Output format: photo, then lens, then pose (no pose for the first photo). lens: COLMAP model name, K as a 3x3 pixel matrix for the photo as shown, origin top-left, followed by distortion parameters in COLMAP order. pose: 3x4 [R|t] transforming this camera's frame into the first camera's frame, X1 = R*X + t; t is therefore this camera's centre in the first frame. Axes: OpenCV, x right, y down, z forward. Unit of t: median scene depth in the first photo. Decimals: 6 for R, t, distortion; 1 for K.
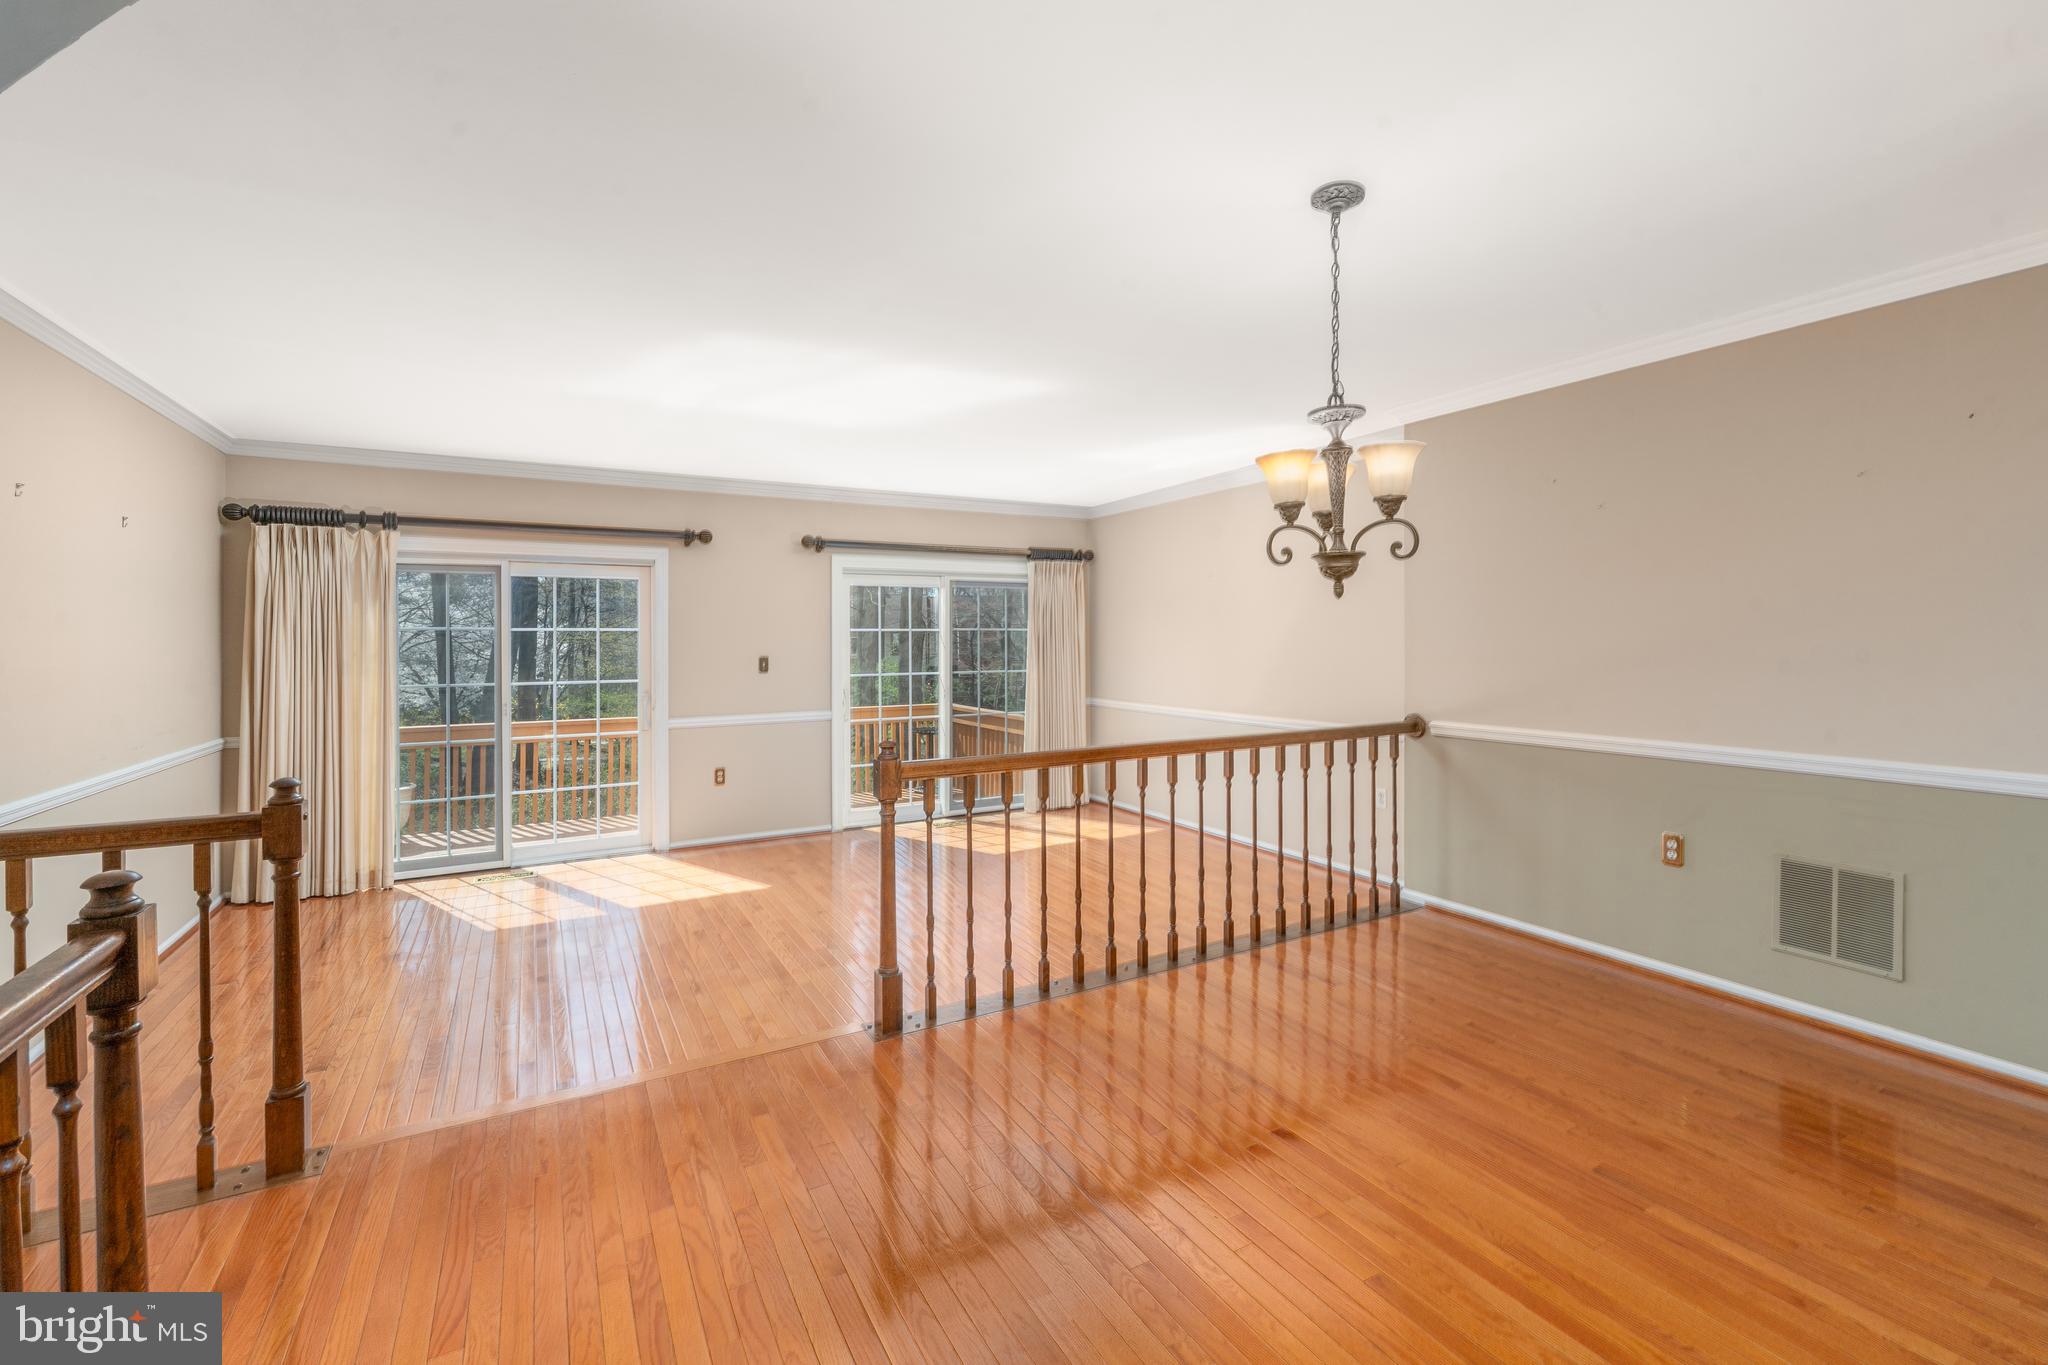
lens RADIAL K [[895.1, 0, 1035.4], [0, 895.1, 677.0], [0, 0, 1]] dist [0.021193, -0.000240]
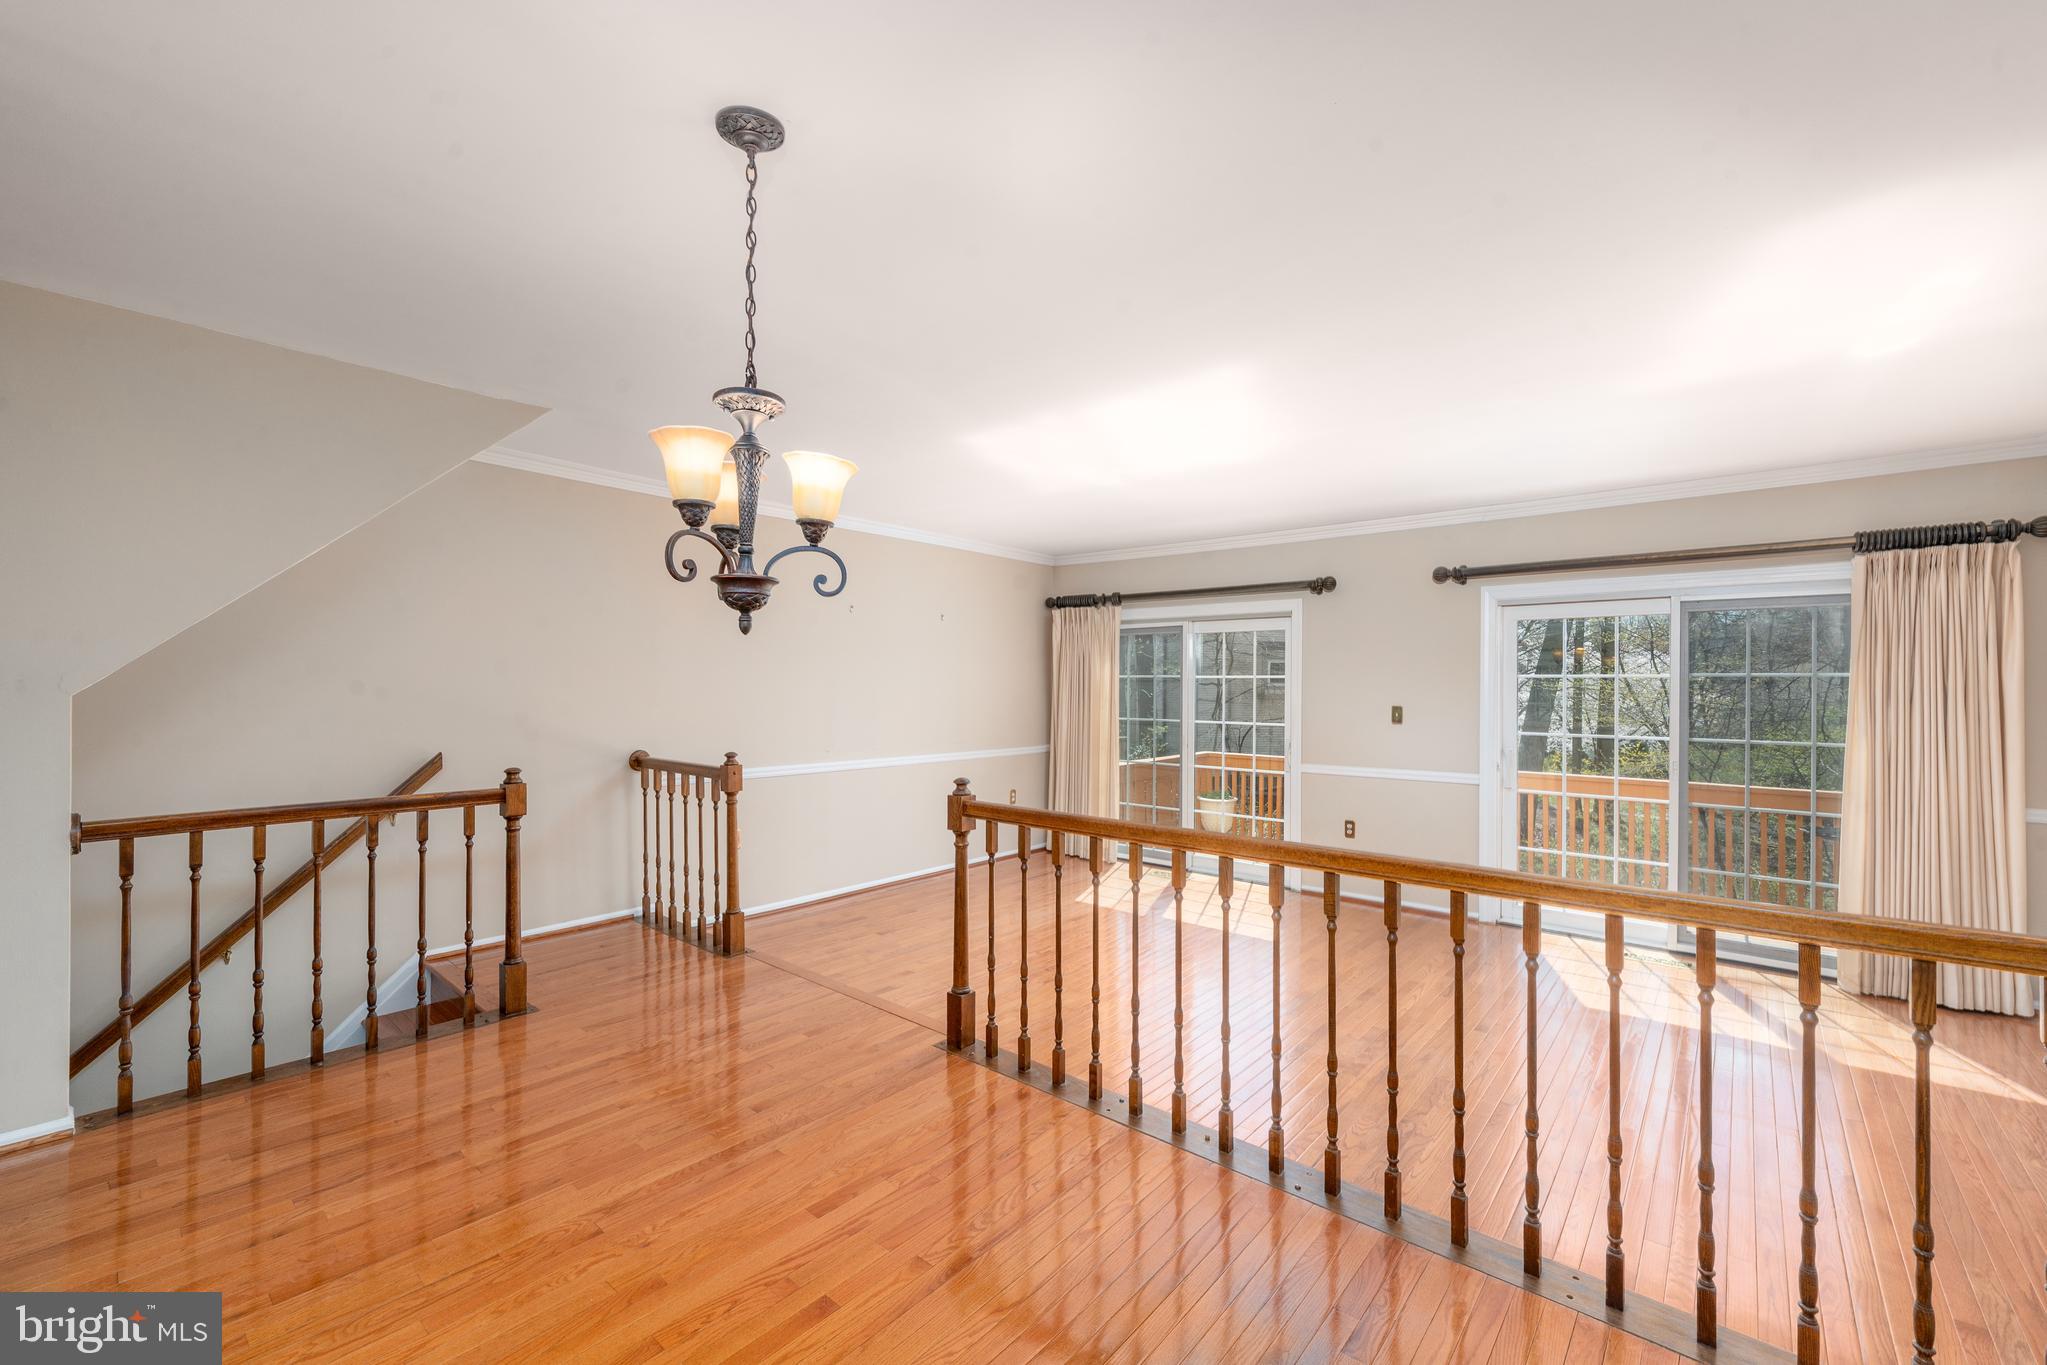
lens RADIAL K [[894.7, 0, 1034.9], [0, 894.7, 677.0], [0, 0, 1]] dist [0.021193, -0.000240]
pose [[0.329565, -0.003753, -0.944126, 0.819883], [-0.047708, 0.998648, -0.020623, -0.028157], [0.942927, 0.051839, 0.328940, 0.661907]]
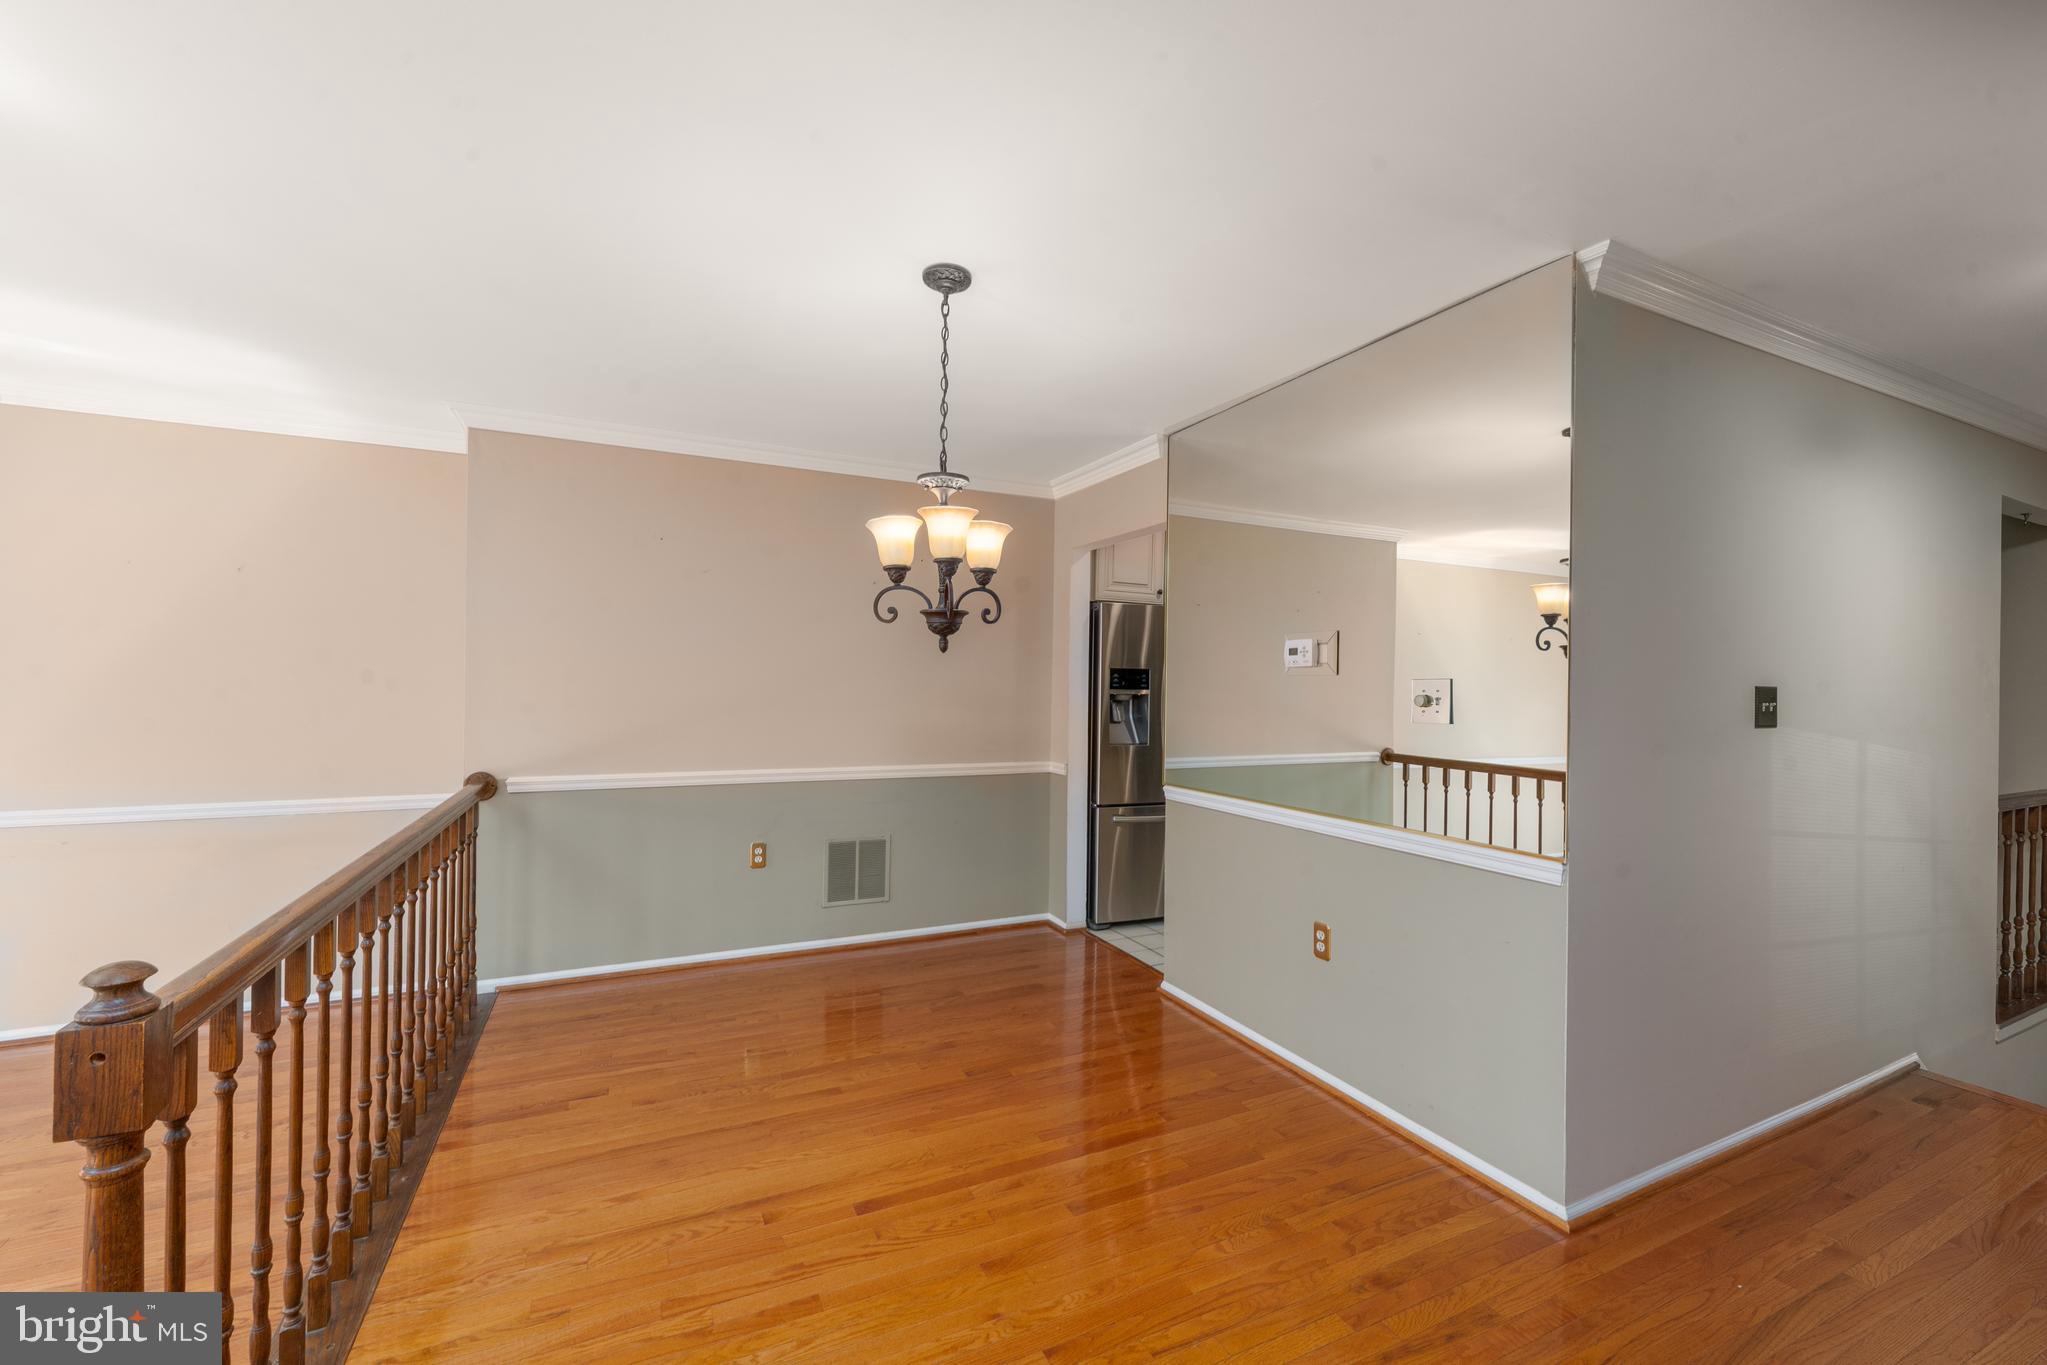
lens RADIAL K [[819.9, 0, 1023.5], [0, 819.9, 682.5], [0, 0, 1]] dist [0.017933, -0.000068]
pose [[0.103047, 0.010545, 0.994621, -0.438710], [0.040064, 0.999088, -0.014743, -0.021304], [-0.993869, 0.041368, 0.102531, 0.540828]]
